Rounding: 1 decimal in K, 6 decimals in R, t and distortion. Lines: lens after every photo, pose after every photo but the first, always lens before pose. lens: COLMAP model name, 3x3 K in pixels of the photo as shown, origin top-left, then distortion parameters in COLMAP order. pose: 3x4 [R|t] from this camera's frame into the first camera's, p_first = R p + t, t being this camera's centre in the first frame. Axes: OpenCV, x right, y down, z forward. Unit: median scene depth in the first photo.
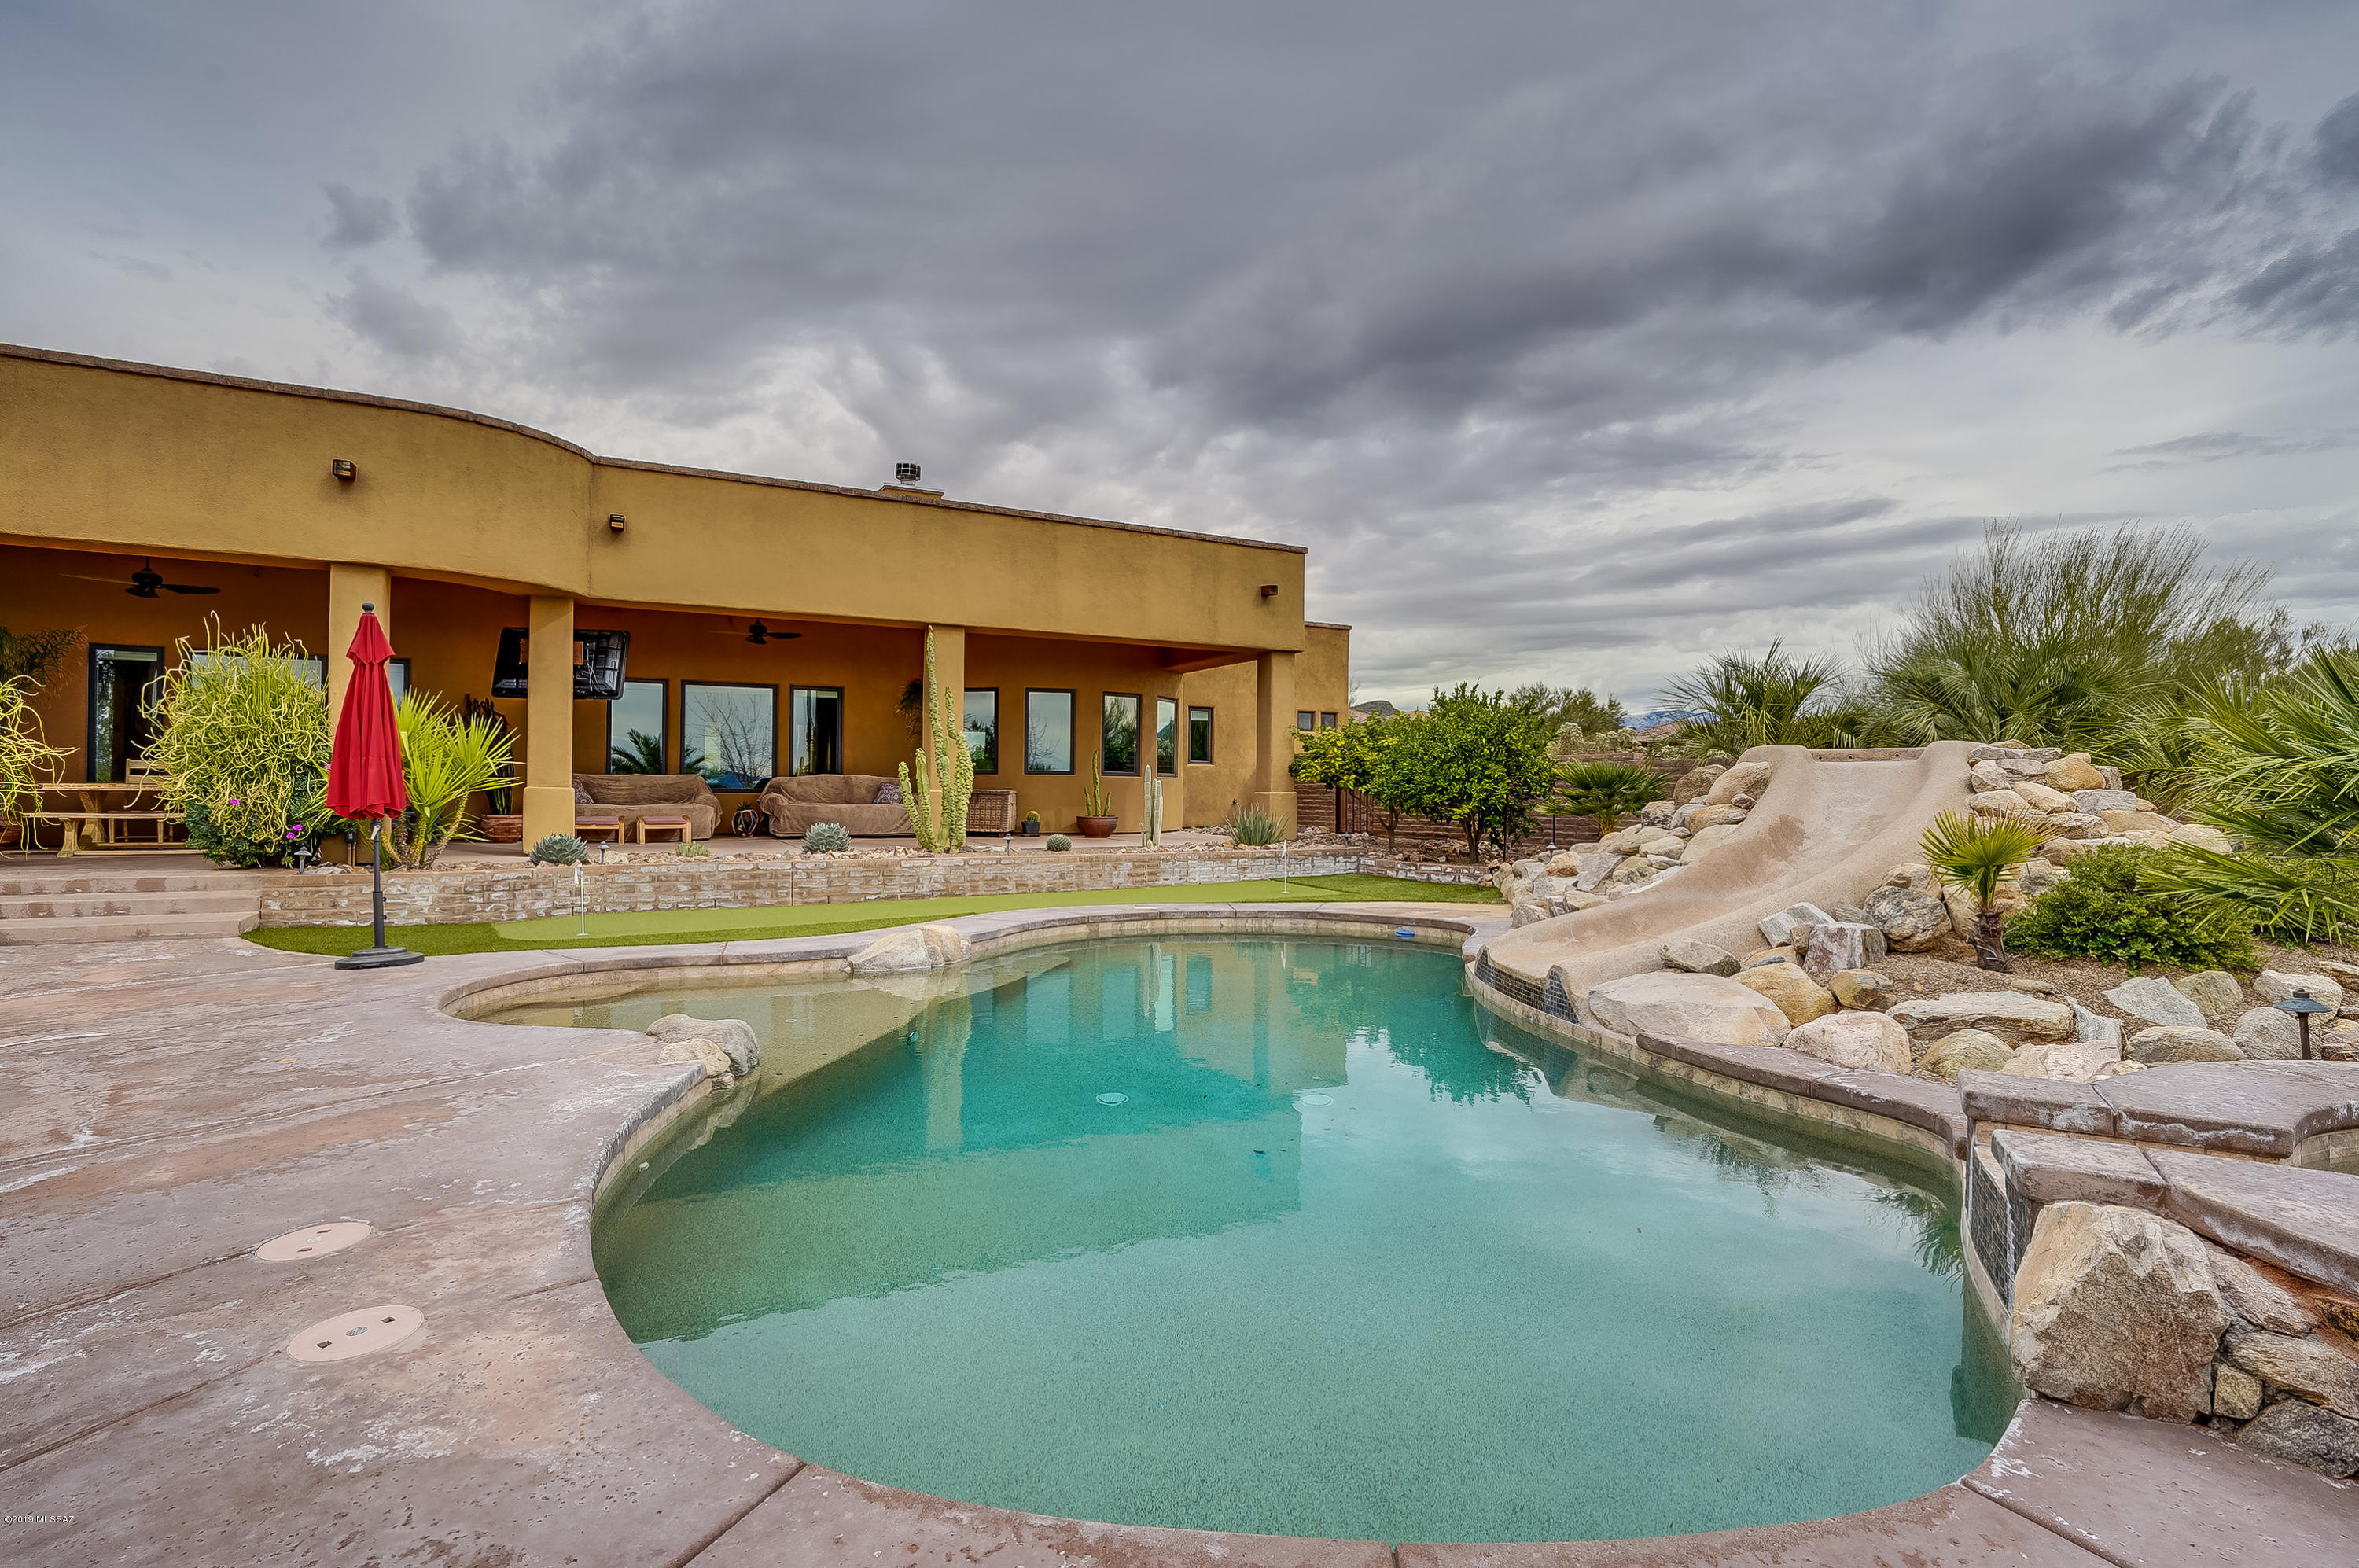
lens RADIAL K [[1120.8, 0, 1179.5], [0, 1120.8, 784.0], [0, 0, 1]] dist [0.002066, 0.001298]
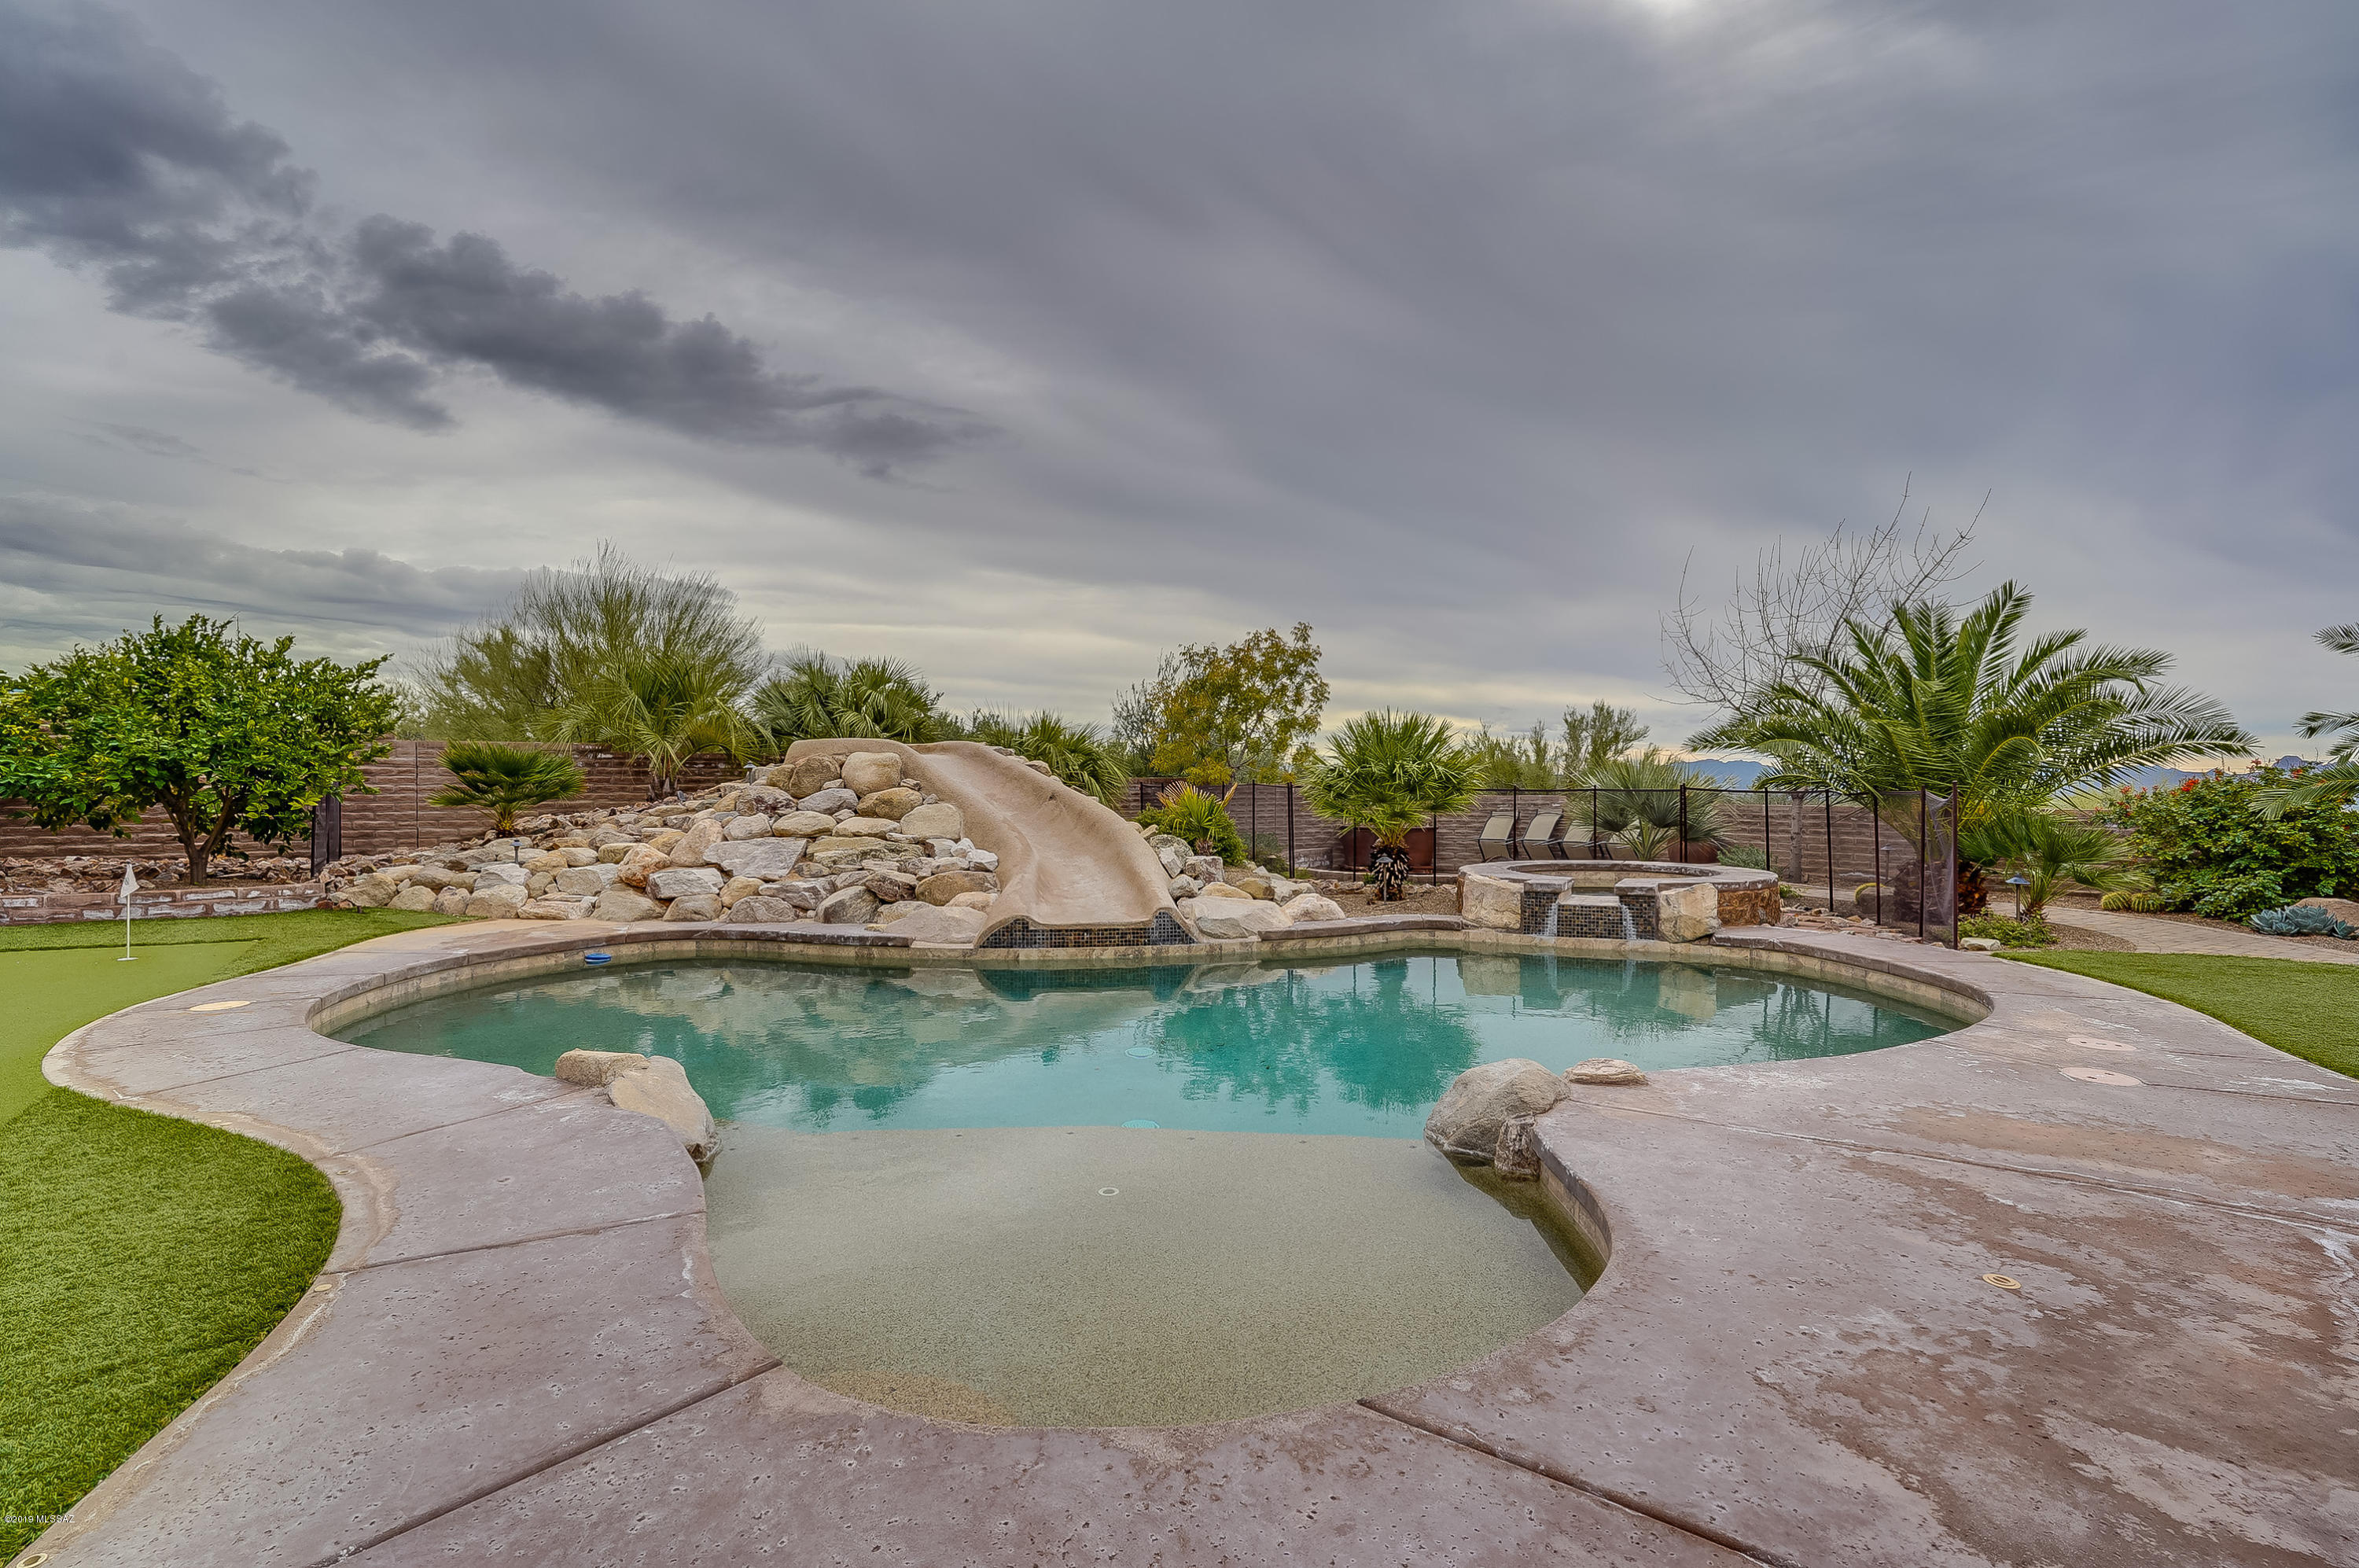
lens RADIAL K [[1150.2, 0, 1179.5], [0, 1150.2, 784.0], [0, 0, 1]] dist [-0.068750, 0.000274]
pose [[-0.082203, -0.005791, 0.996599, -1.041138], [-0.005279, 0.999972, 0.005375, 0.008696], [-0.996602, -0.004819, -0.082231, 1.116852]]
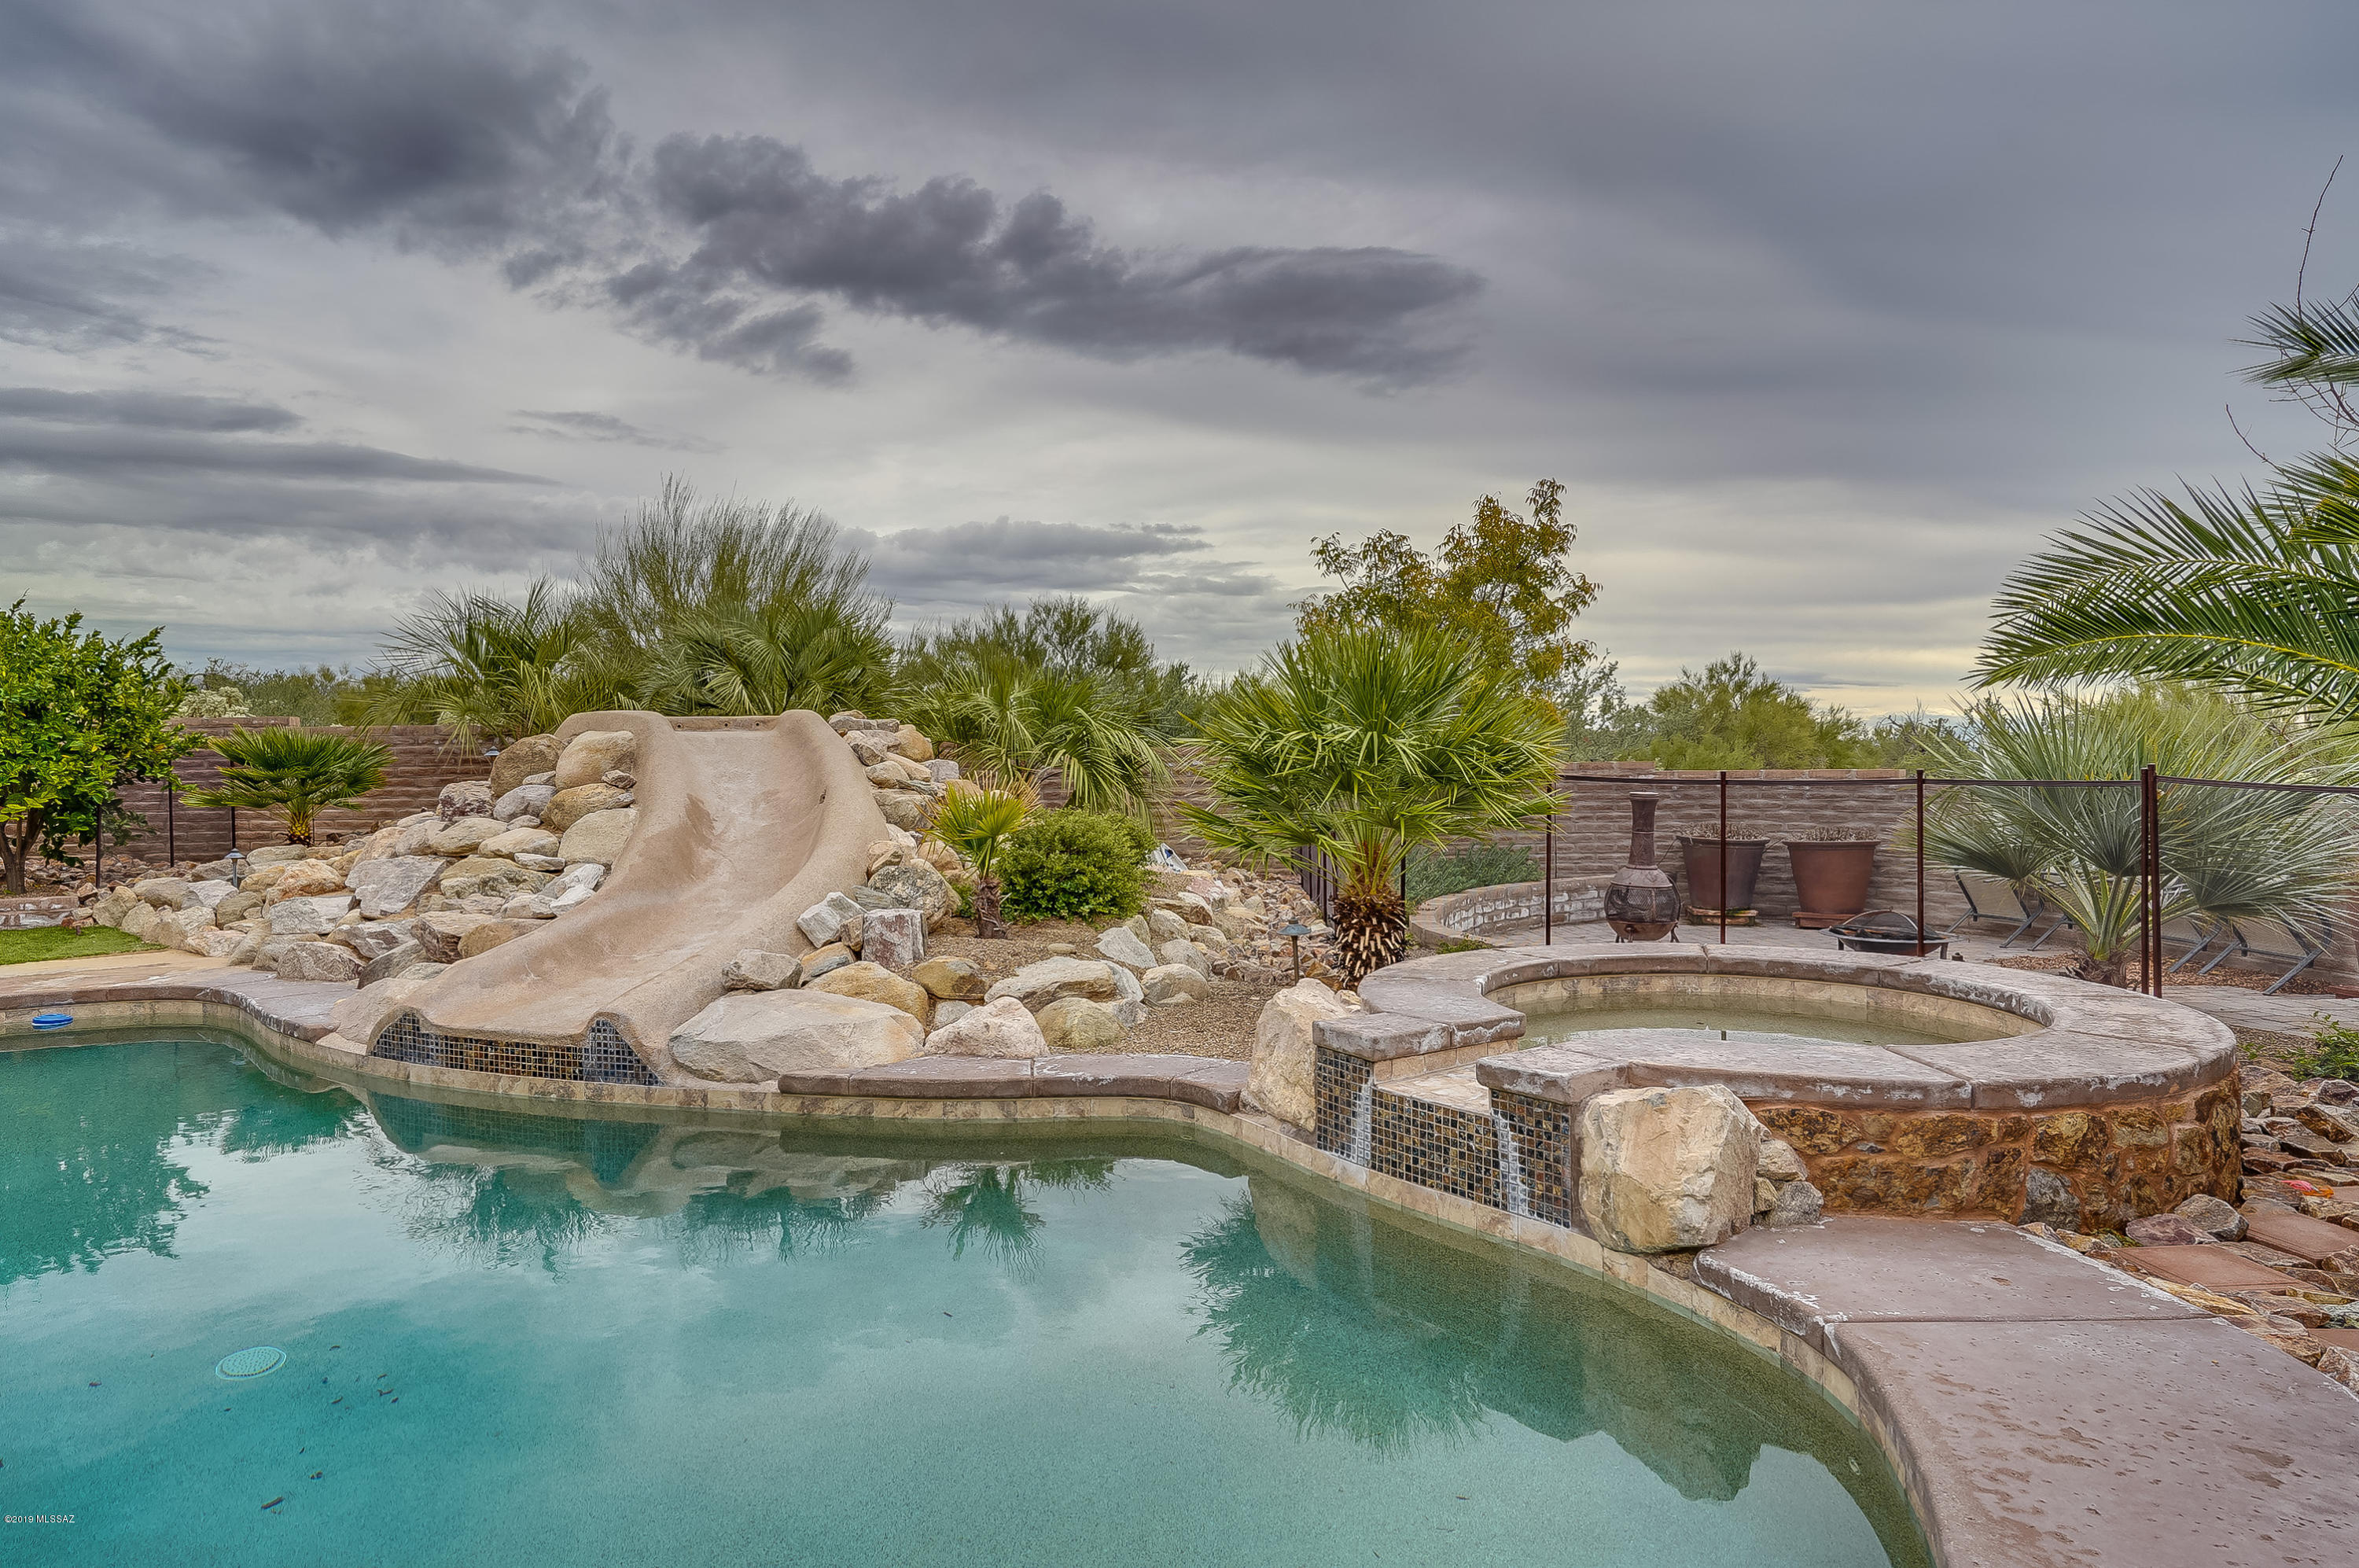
lens RADIAL K [[1400.3, 0, 1110.2], [0, 1400.3, 774.8], [0, 0, 1]] dist [-0.021358, 0.000965]
pose [[0.455865, -0.017585, 0.889875, -0.313657], [0.007631, 0.999845, 0.015849, -0.001243], [-0.890016, -0.000435, 0.455929, 0.314436]]
